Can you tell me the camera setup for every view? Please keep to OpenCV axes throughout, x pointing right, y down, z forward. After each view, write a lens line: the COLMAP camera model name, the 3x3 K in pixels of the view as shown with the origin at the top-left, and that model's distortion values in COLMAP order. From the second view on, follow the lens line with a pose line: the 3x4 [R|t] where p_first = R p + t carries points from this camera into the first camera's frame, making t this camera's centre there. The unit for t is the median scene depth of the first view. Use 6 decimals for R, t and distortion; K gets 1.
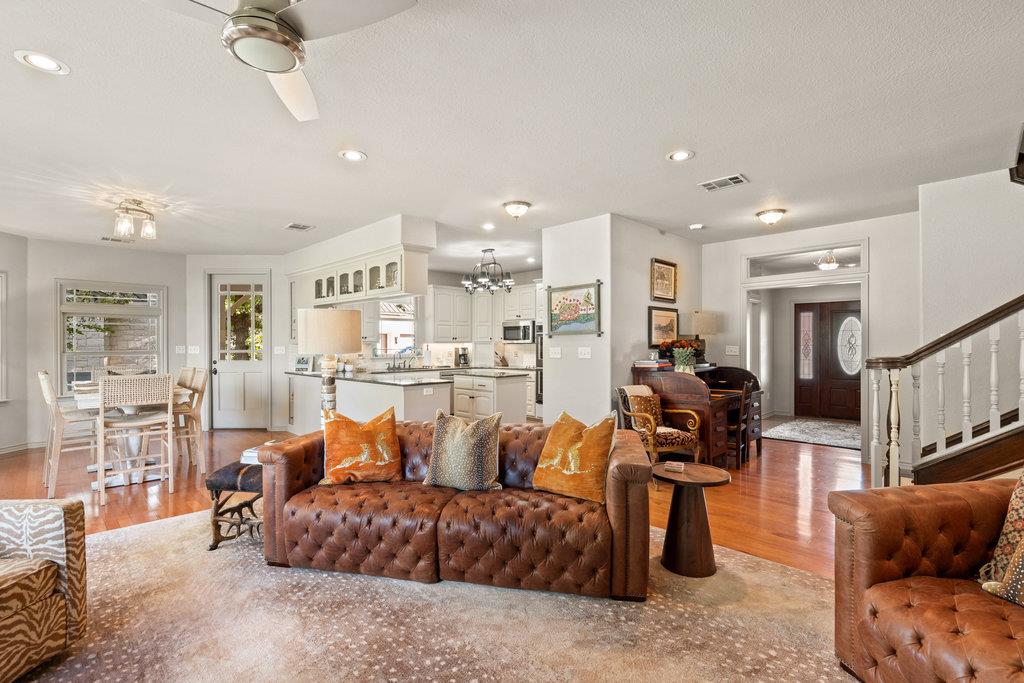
lens RADIAL K [[464.4, 0, 509.2], [0, 464.4, 344.3], [0, 0, 1]] dist [0.001359, -0.000151]
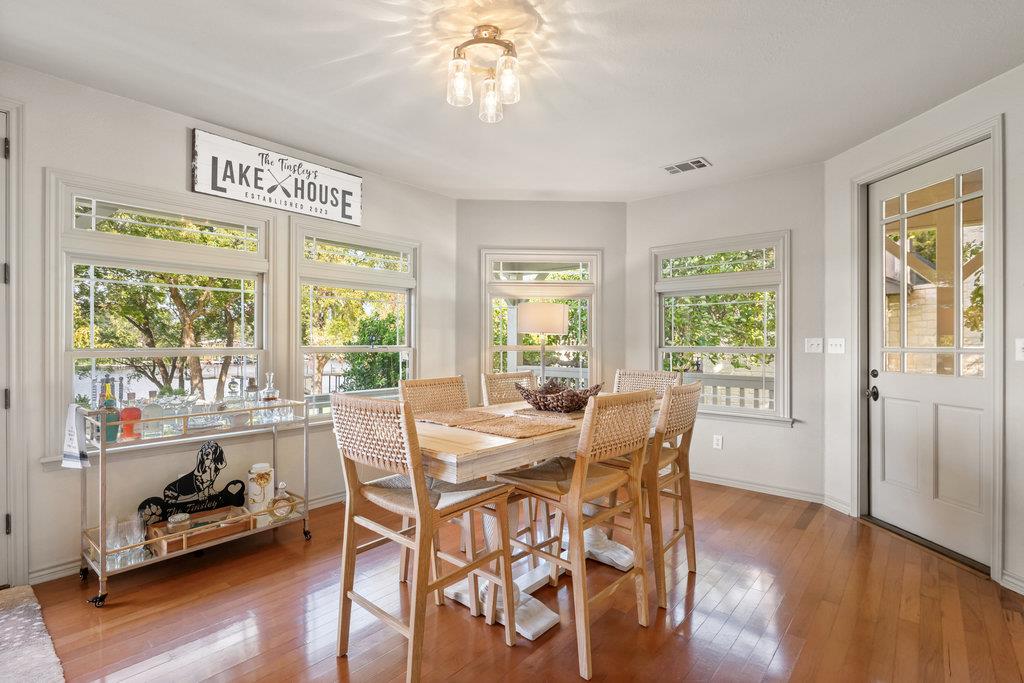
lens RADIAL K [[476.3, 0, 509.1], [0, 476.3, 341.9], [0, 0, 1]] dist [-0.000072, -0.002331]
pose [[0.079598, 0.001275, -0.996826, -0.241479], [-0.000937, 0.999999, 0.001204, 0.008981], [0.996827, 0.000838, 0.079600, 0.747752]]
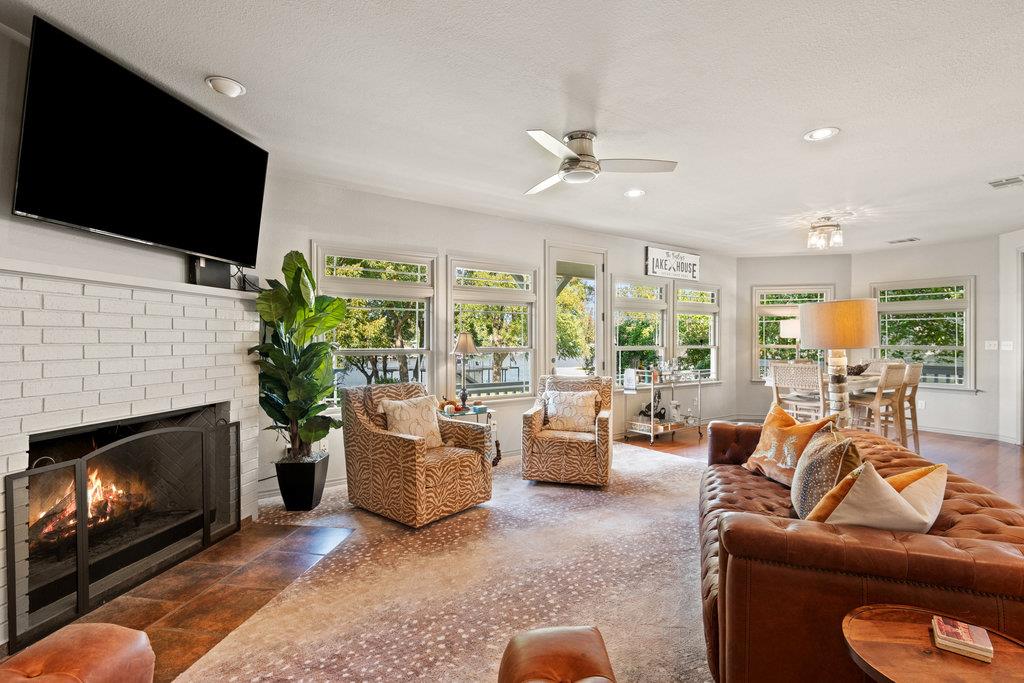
lens RADIAL K [[476.3, 0, 511.8], [0, 476.3, 342.7], [0, 0, 1]] dist [-0.000072, -0.002331]
pose [[-0.168305, 0.009211, -0.985692, 0.397867], [0.001378, 0.999958, 0.009109, -0.003086], [0.985734, 0.000174, -0.168310, 0.316586]]
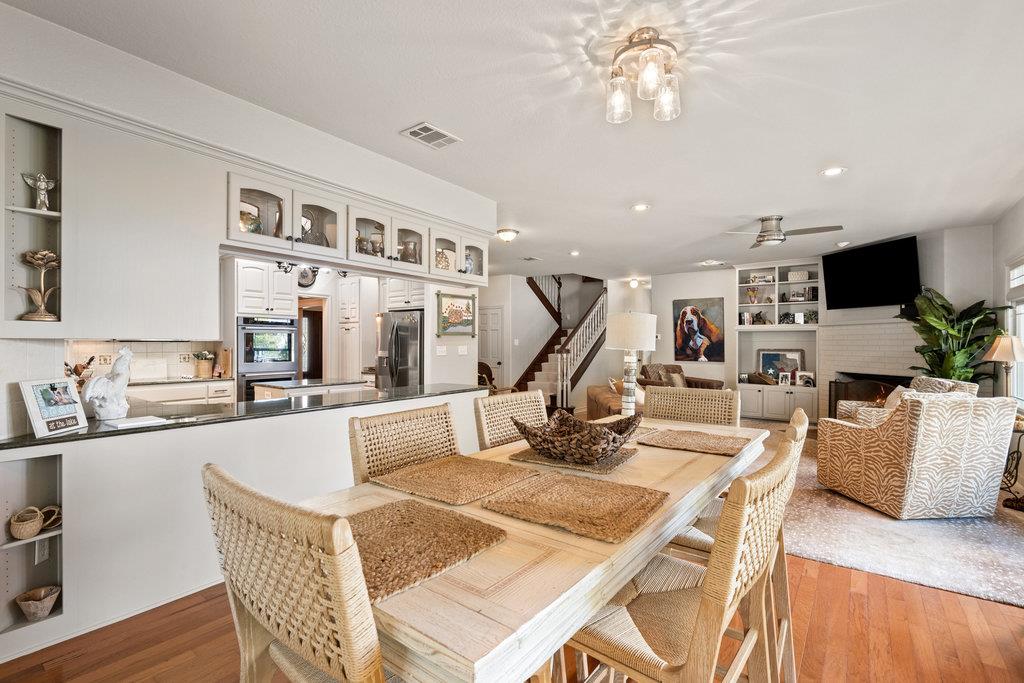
lens RADIAL K [[464.4, 0, 513.9], [0, 464.4, 343.3], [0, 0, 1]] dist [0.001359, -0.000151]
pose [[-0.146346, 0.003887, 0.989226, -0.952007], [-0.000239, 0.999992, -0.003964, 0.004057], [-0.989233, -0.000816, -0.146344, 0.910179]]
